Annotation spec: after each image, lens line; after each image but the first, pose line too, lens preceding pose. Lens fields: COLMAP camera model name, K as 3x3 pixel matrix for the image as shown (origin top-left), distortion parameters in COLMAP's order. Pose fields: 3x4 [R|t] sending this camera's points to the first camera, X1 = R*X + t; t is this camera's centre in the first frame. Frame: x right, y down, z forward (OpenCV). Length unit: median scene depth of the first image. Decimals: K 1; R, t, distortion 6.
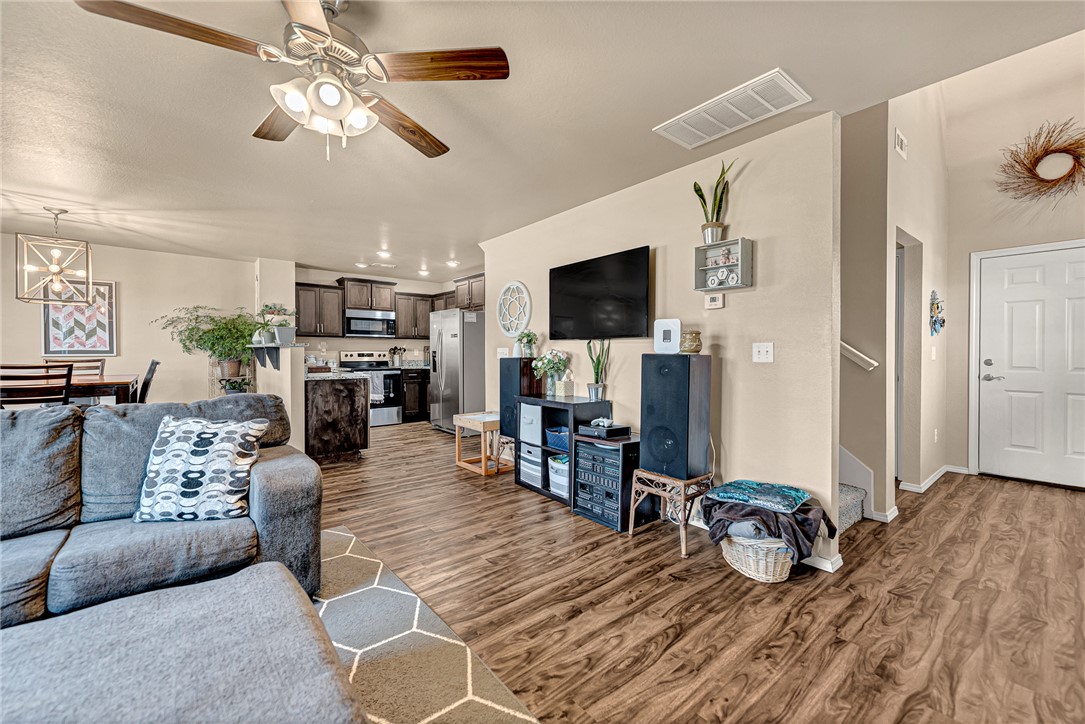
lens RADIAL K [[433.7, 0, 535.4], [0, 433.7, 359.6], [0, 0, 1]] dist [0.012517, -0.002868]
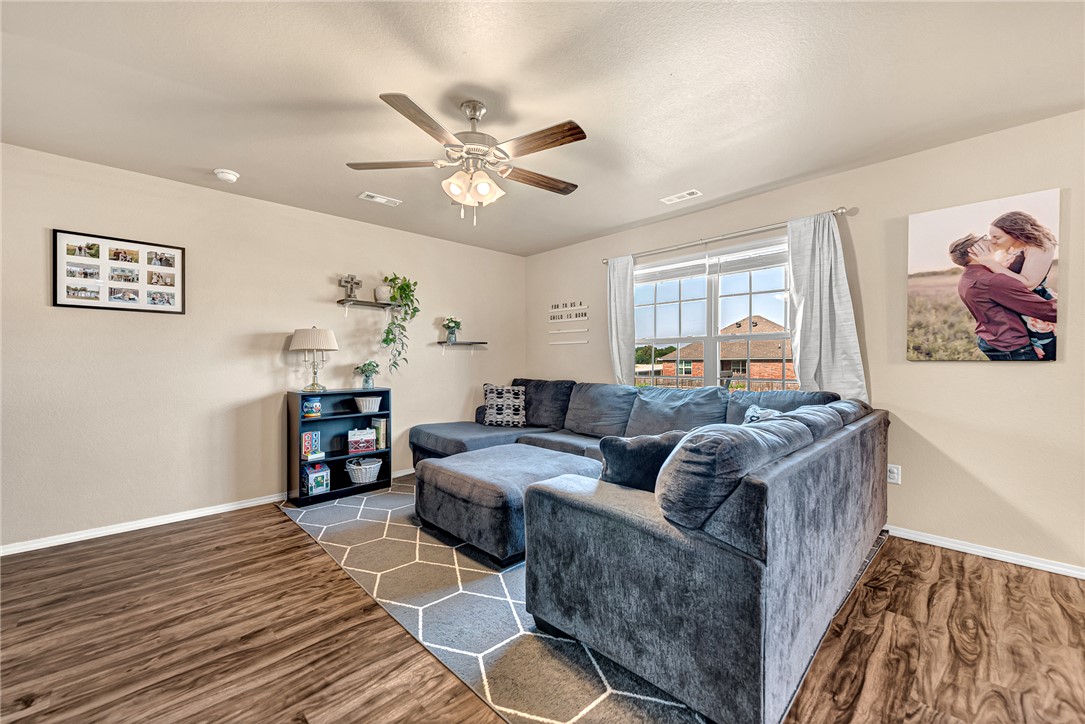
lens RADIAL K [[433.7, 0, 534.5], [0, 433.7, 363.7], [0, 0, 1]] dist [0.012517, -0.002868]
pose [[-0.997376, 0.001714, -0.072369, -0.200950], [0.000155, 0.999768, 0.021548, -0.012358], [0.072390, 0.021480, -0.997145, 0.872841]]
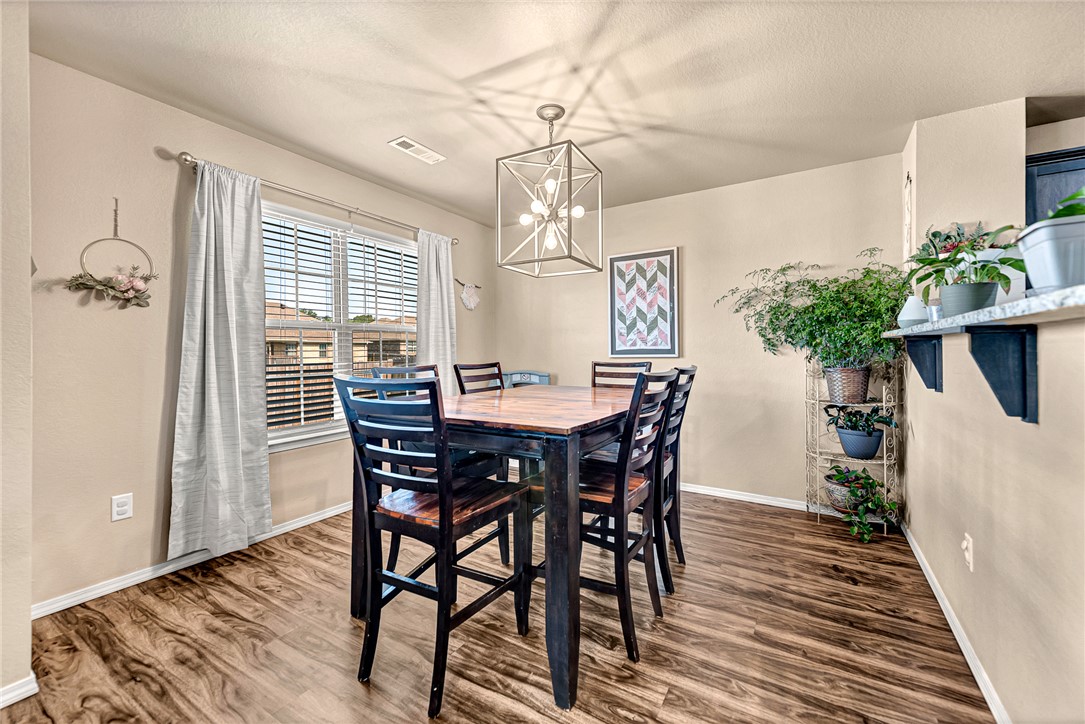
lens RADIAL K [[433.7, 0, 546.2], [0, 433.7, 350.9], [0, 0, 1]] dist [0.012517, -0.002868]
pose [[0.329634, -0.007655, -0.944078, -0.485162], [-0.010161, 0.999880, -0.011656, -0.010338], [0.944054, 0.013435, 0.329516, 0.721888]]
